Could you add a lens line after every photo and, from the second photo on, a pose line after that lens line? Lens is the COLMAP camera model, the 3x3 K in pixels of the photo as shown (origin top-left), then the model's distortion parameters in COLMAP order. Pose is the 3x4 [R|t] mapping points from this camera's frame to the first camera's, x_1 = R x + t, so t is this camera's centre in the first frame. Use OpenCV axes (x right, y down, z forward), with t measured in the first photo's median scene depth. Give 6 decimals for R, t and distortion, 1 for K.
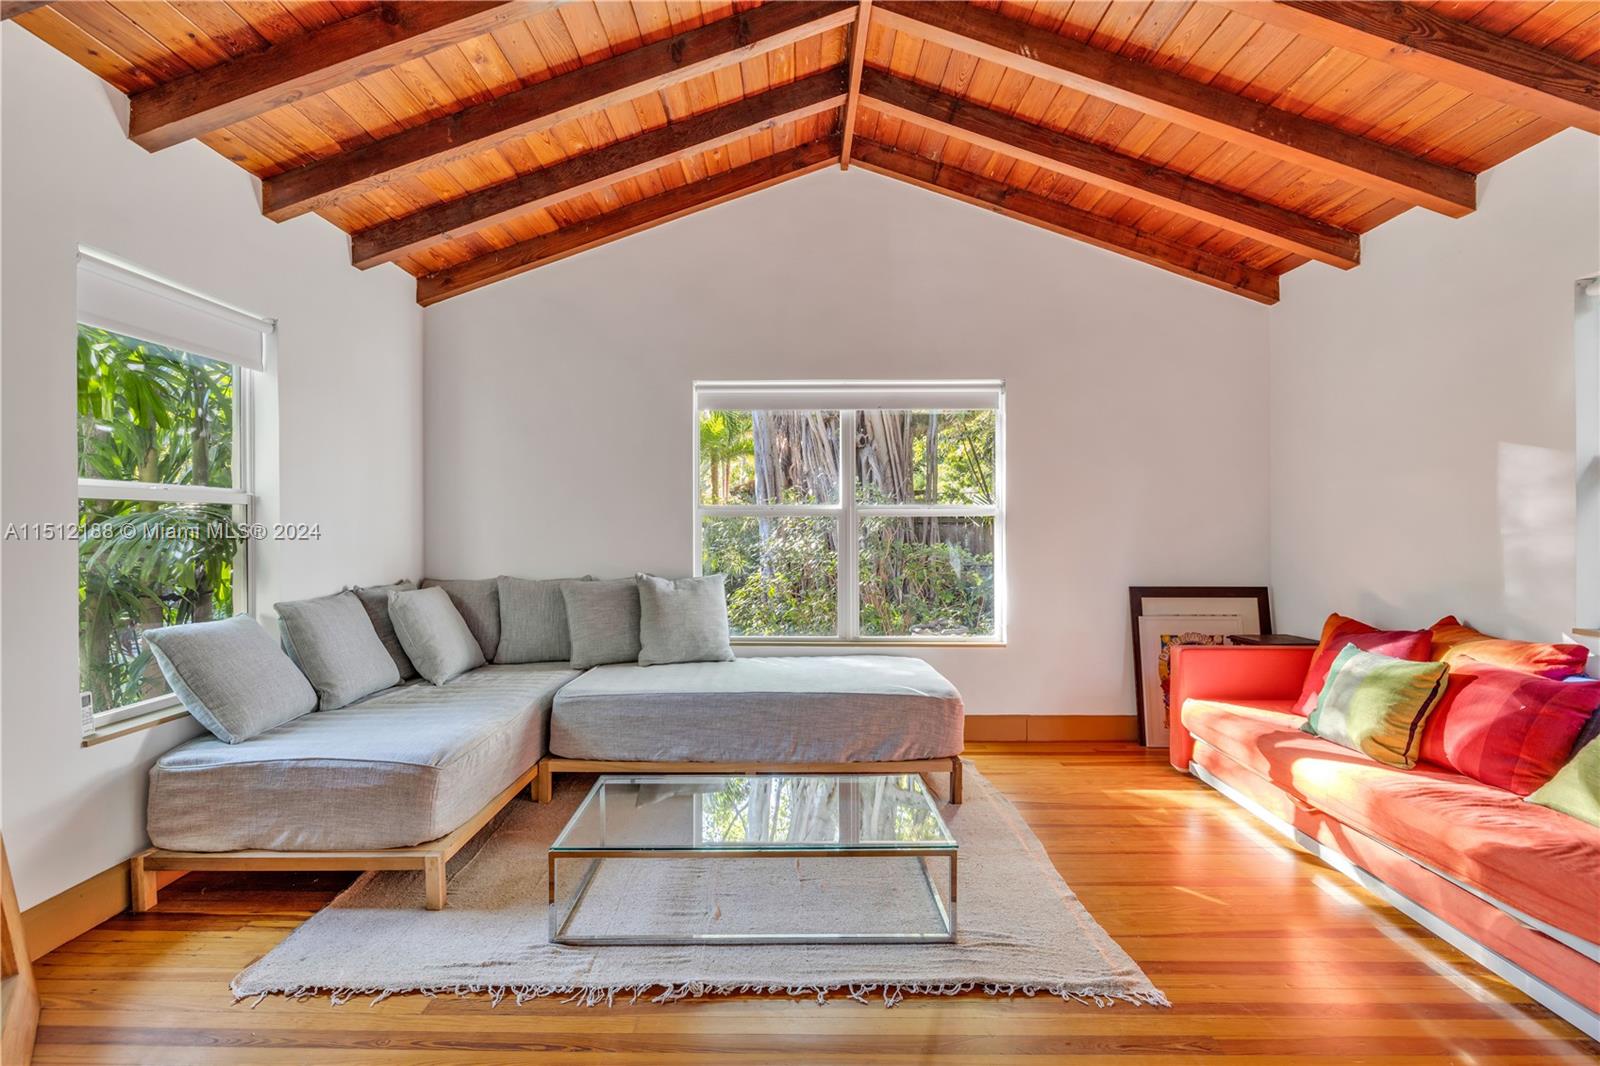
lens RADIAL K [[677.3, 0, 801.2], [0, 677.3, 526.3], [0, 0, 1]] dist [0.000194, -0.000095]
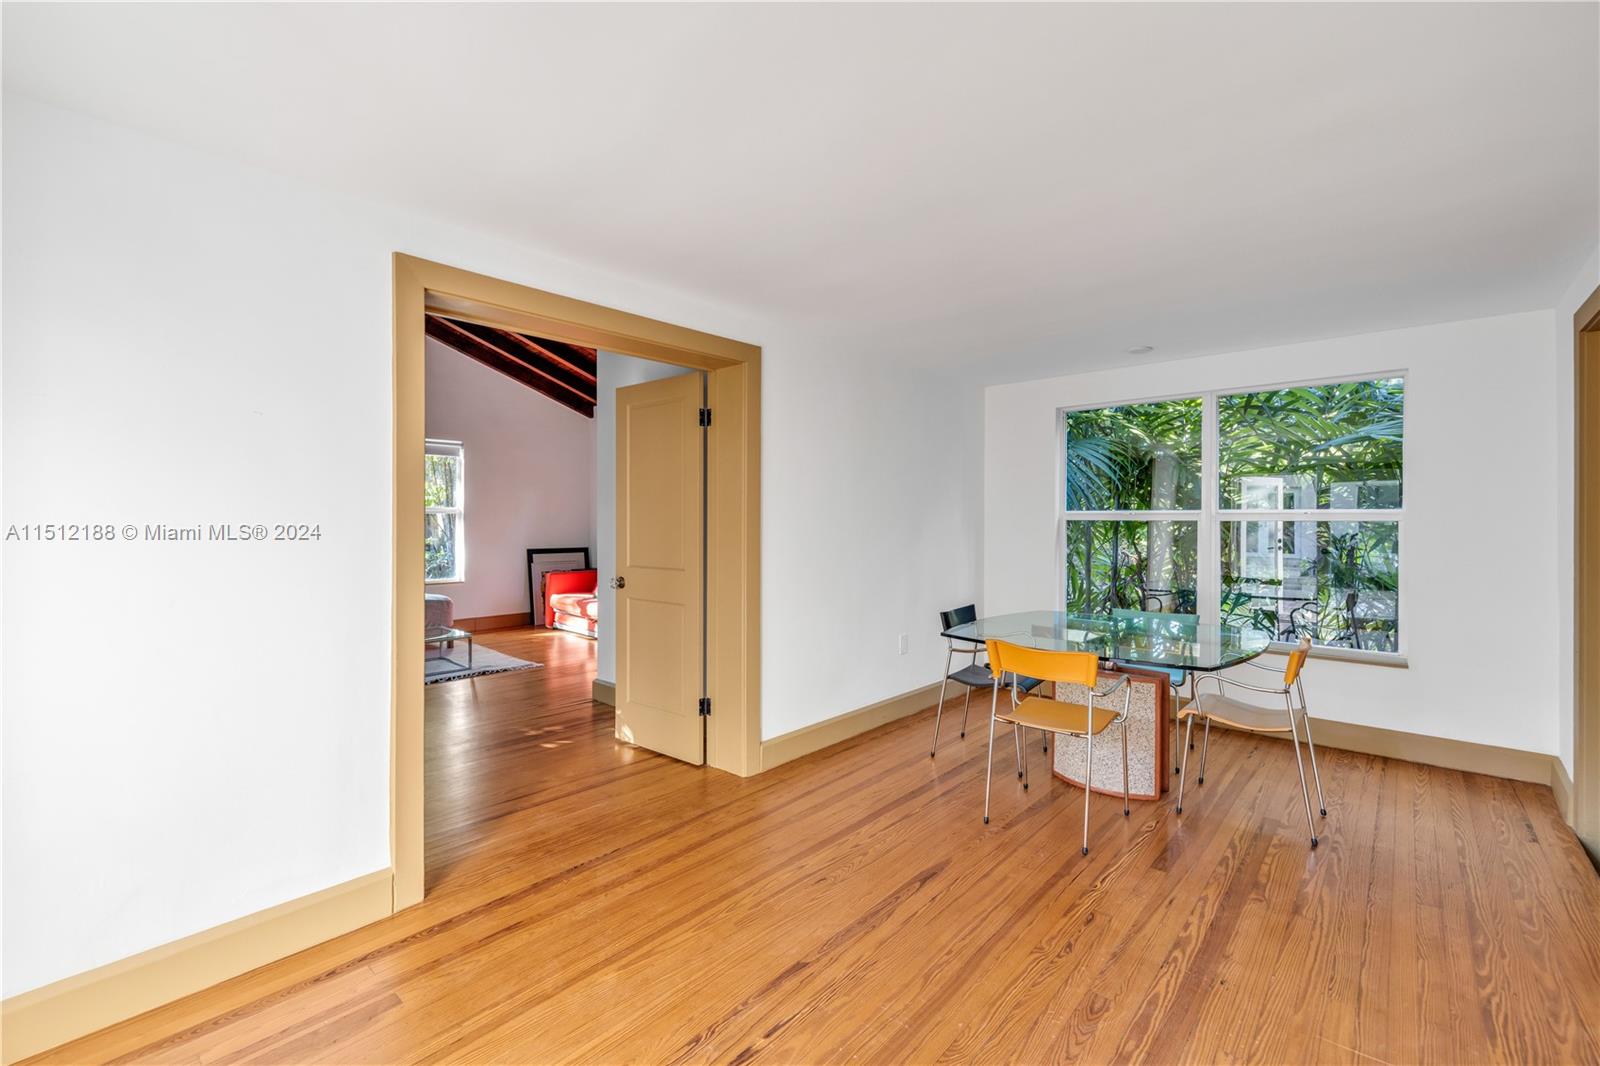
lens RADIAL K [[677.3, 0, 801.7], [0, 677.3, 522.1], [0, 0, 1]] dist [0.000194, -0.000095]
pose [[0.657652, -0.001845, 0.753320, -0.512281], [-0.000373, 0.999996, 0.002774, 0.003591], [-0.753322, -0.002106, 0.657649, -0.973690]]
